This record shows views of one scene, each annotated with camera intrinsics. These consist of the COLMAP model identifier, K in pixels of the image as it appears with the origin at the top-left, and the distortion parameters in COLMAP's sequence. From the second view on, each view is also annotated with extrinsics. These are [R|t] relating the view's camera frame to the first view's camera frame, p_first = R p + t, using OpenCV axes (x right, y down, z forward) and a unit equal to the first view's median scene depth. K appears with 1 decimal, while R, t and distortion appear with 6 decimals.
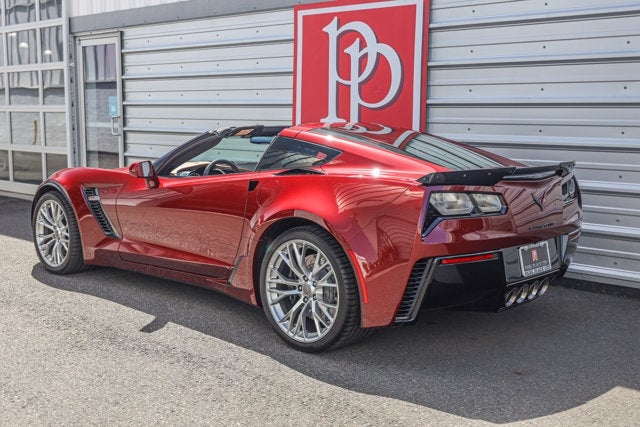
lens RADIAL K [[768.5, 0, 320.0], [0, 768.5, 213.5], [0, 0, 1]] dist [0.019975, 0.007803]
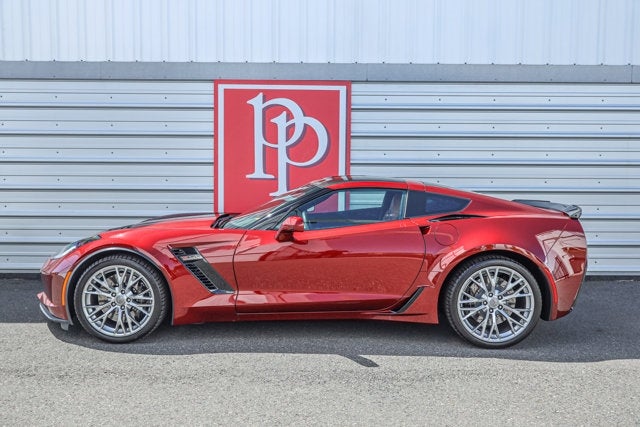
lens RADIAL K [[571.6, 0, 320.0], [0, 571.6, 213.5], [0, 0, 1]] dist [0.003356, 0.001584]
pose [[0.733465, -0.057998, 0.677248, -0.561326], [0.089043, 0.995965, -0.011143, -0.044929], [-0.673869, 0.068477, 0.735670, 0.281831]]
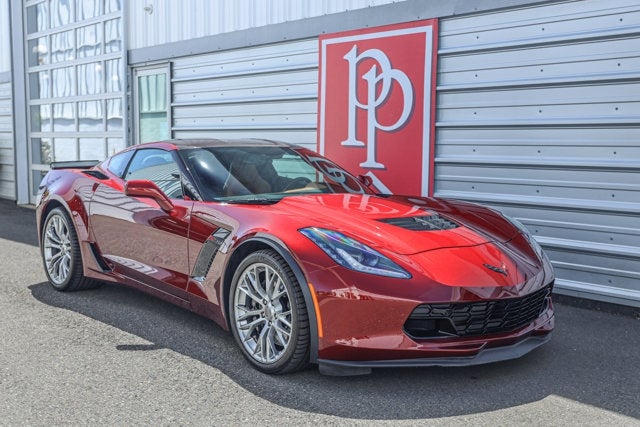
lens RADIAL K [[768.5, 0, 320.0], [0, 768.5, 213.5], [0, 0, 1]] dist [0.019975, 0.007803]
pose [[0.993551, 0.009119, -0.113021, 0.096791], [-0.013383, 0.999225, -0.037025, 0.014965], [0.112596, 0.038299, 0.992903, -0.043143]]
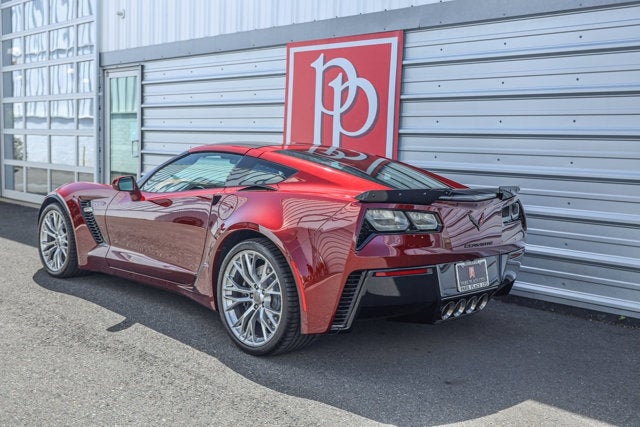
lens RADIAL K [[685.4, 0, 320.0], [0, 685.4, 213.5], [0, 0, 1]] dist [0.009286, 0.007474]
pose [[0.998767, 0.028504, -0.040655, 0.065928], [-0.029841, 0.999020, -0.032675, 0.006503], [0.039684, 0.033848, 0.998639, 0.024374]]
